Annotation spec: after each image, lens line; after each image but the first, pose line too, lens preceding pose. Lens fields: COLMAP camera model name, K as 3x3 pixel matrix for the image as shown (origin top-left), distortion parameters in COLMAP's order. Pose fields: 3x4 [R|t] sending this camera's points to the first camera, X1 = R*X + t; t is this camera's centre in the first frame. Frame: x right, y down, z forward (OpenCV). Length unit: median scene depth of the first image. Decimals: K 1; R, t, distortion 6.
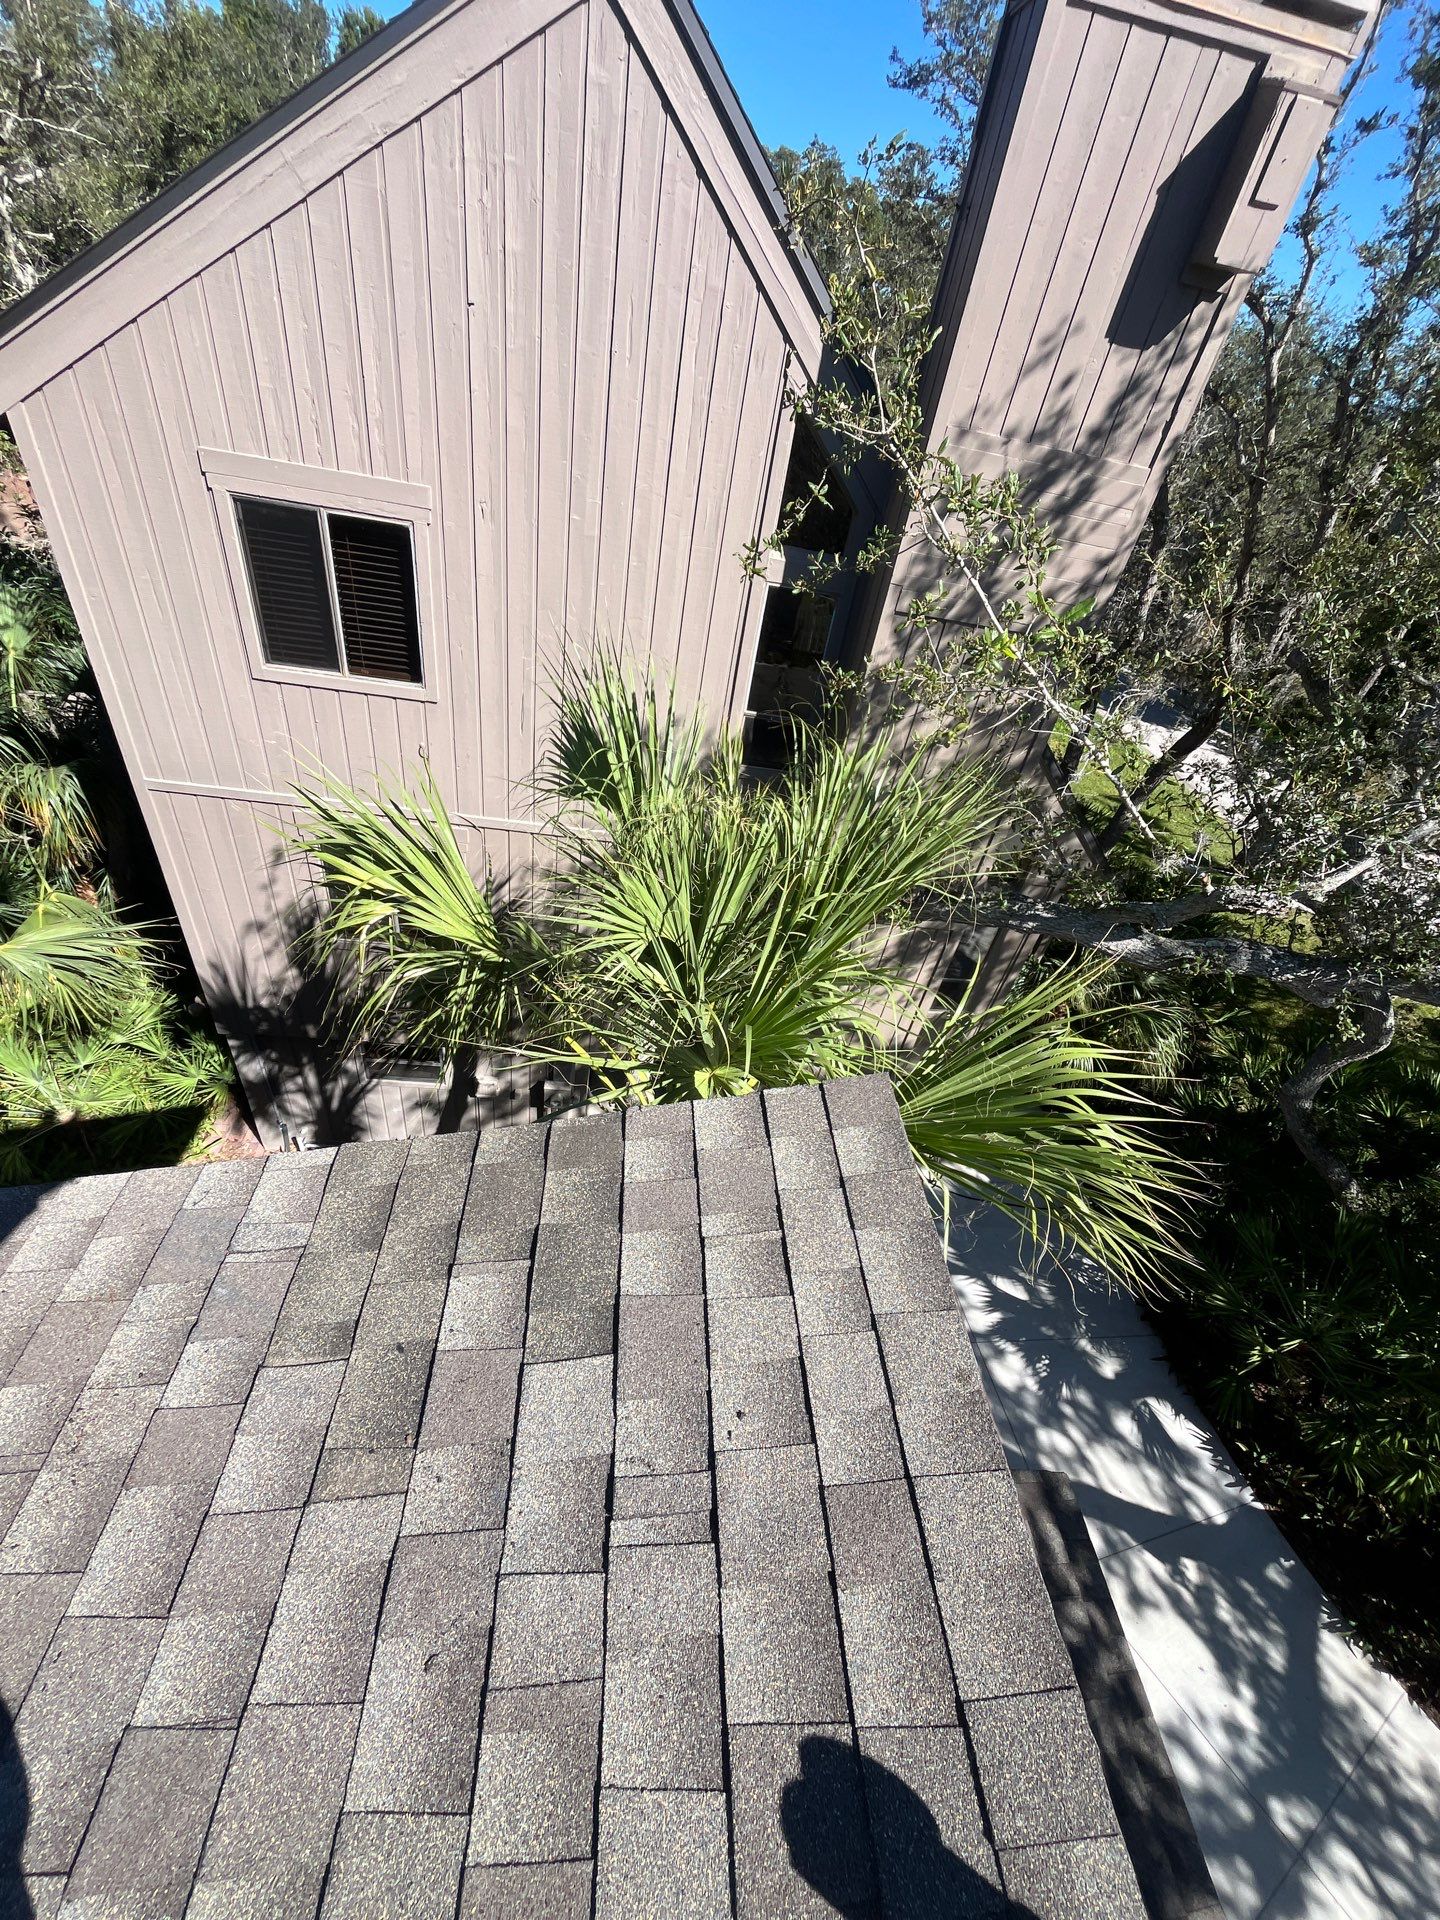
lens RADIAL K [[773.2, 0, 729.9], [0, 773.2, 954.8], [0, 0, 1]] dist [-0.003830, 0.000944]
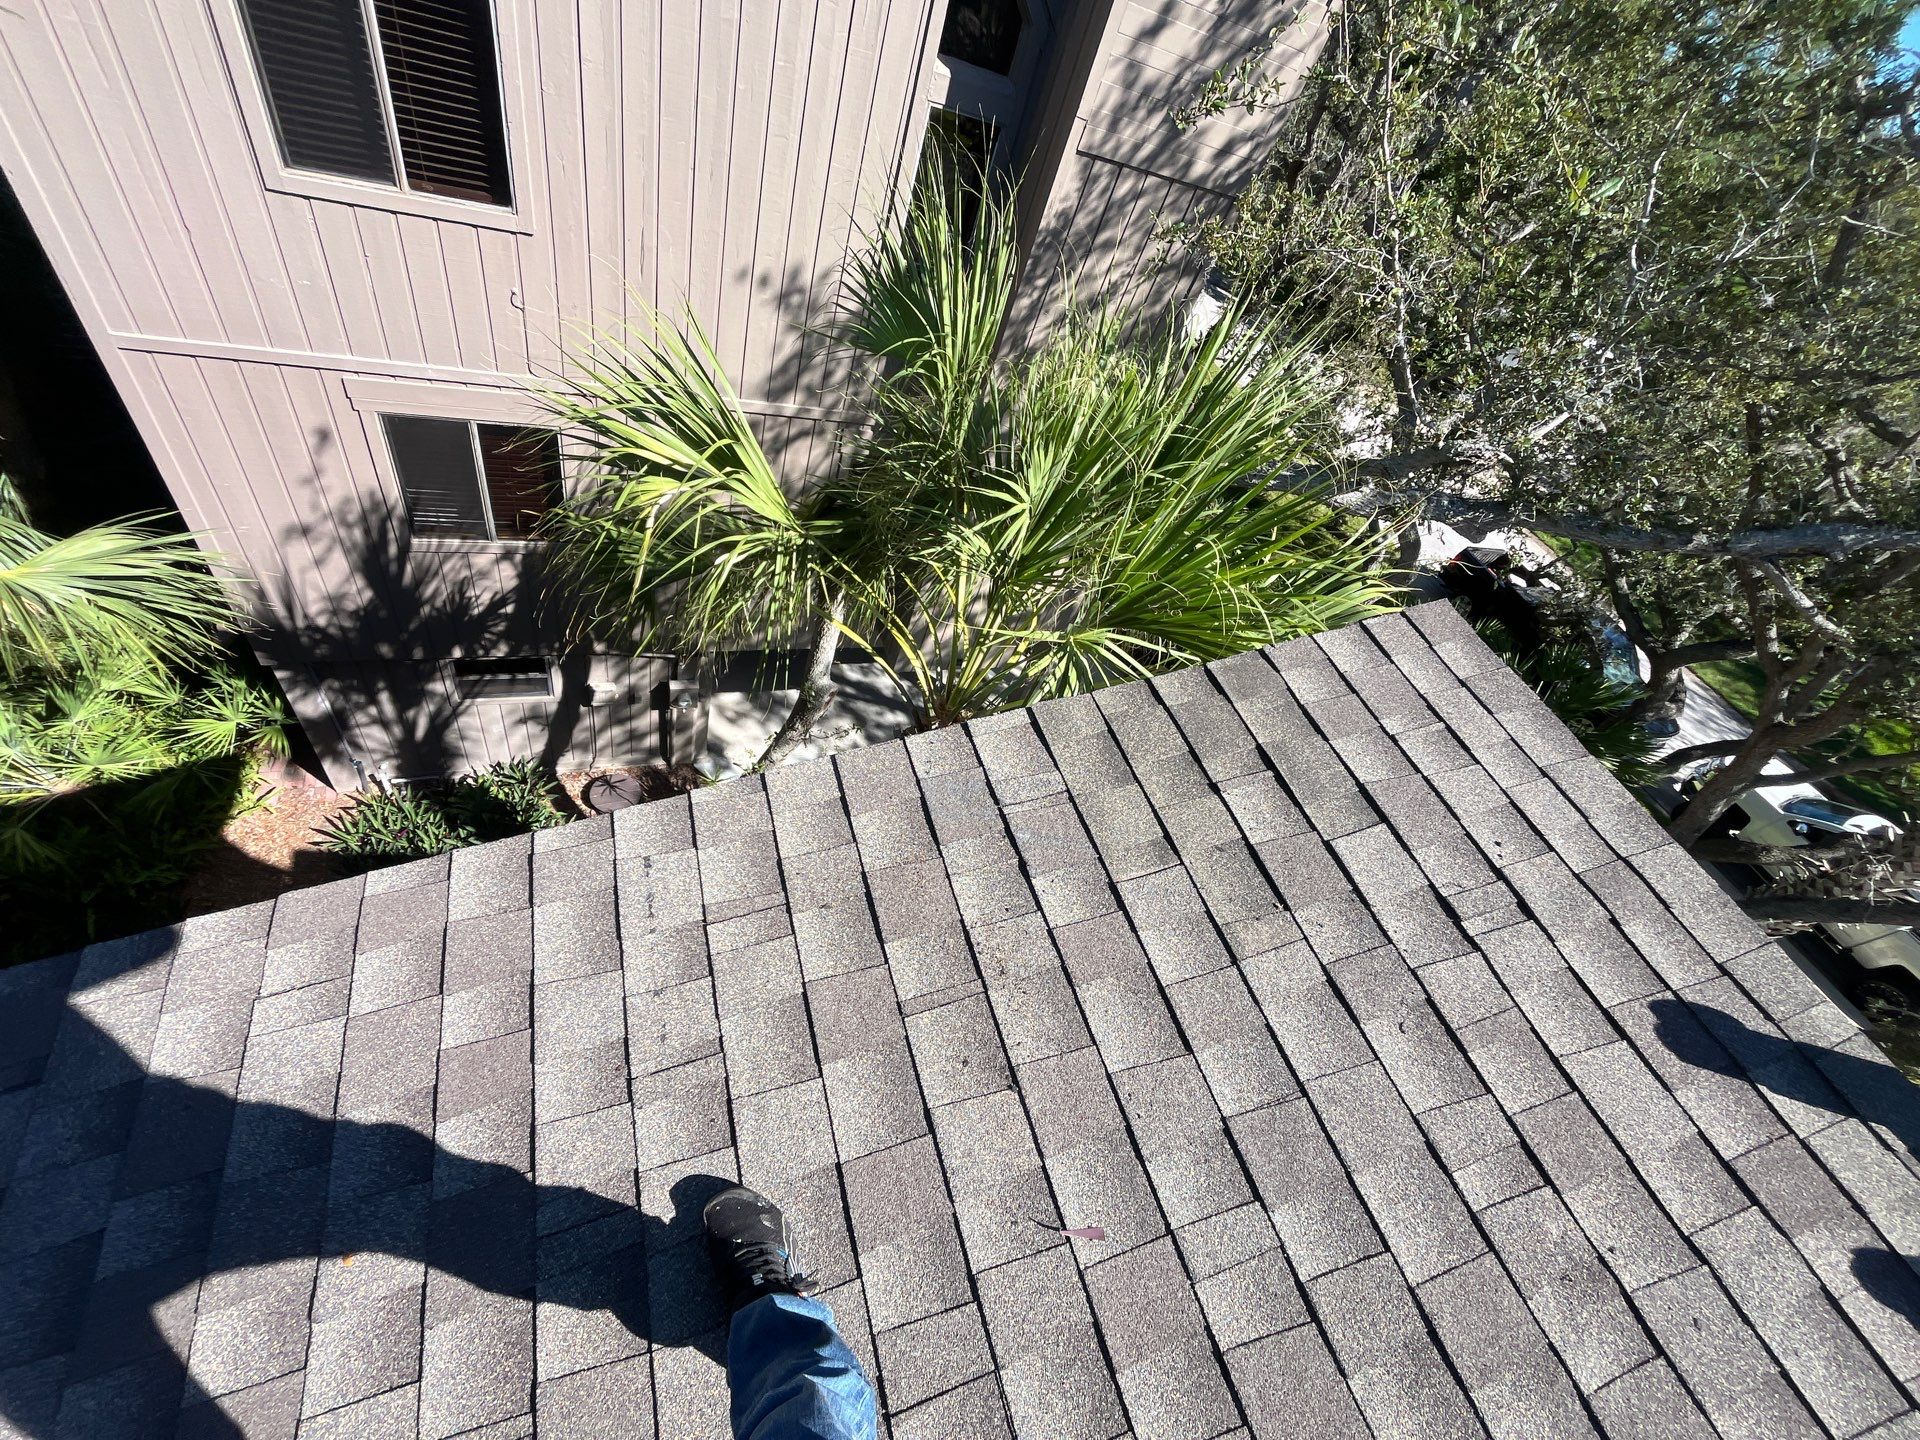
lens RADIAL K [[773.2, 0, 956.5], [0, 773.2, 711.5], [0, 0, 1]] dist [-0.003830, 0.000944]
pose [[0.960016, -0.114514, 0.255453, -0.175425], [0.054708, 0.971657, 0.229977, 0.000435], [-0.274548, -0.206806, 0.939071, 0.004301]]
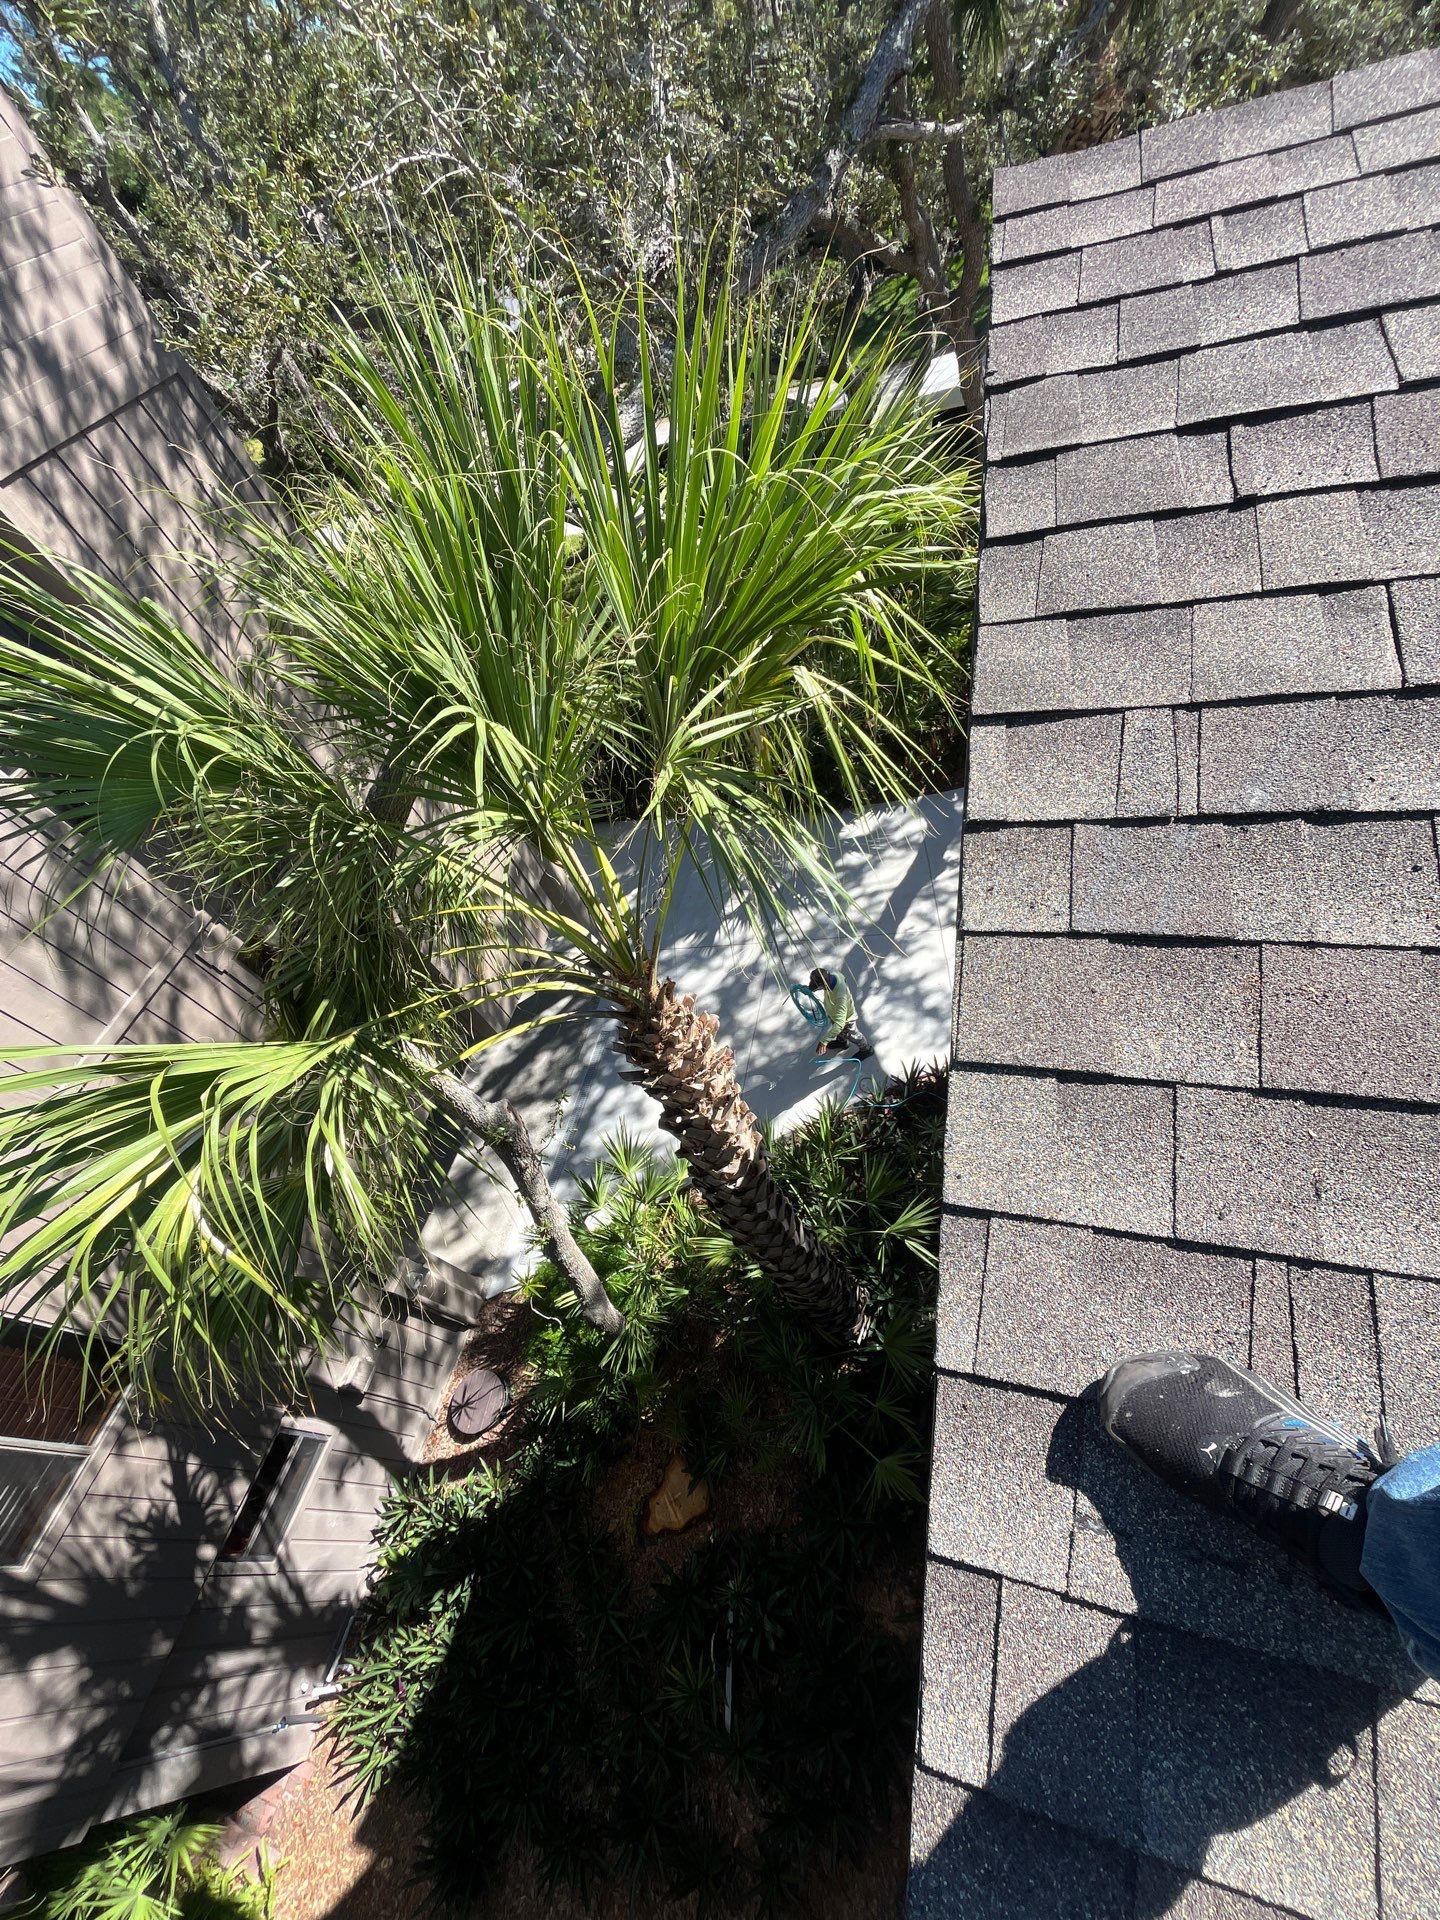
lens RADIAL K [[773.2, 0, 722.4], [0, 773.2, 954.1], [0, 0, 1]] dist [-0.003830, 0.000944]
pose [[0.246337, -0.886496, 0.391719, -0.191135], [0.815722, 0.407901, 0.410140, -0.017192], [-0.523369, 0.218501, 0.823615, 0.129464]]
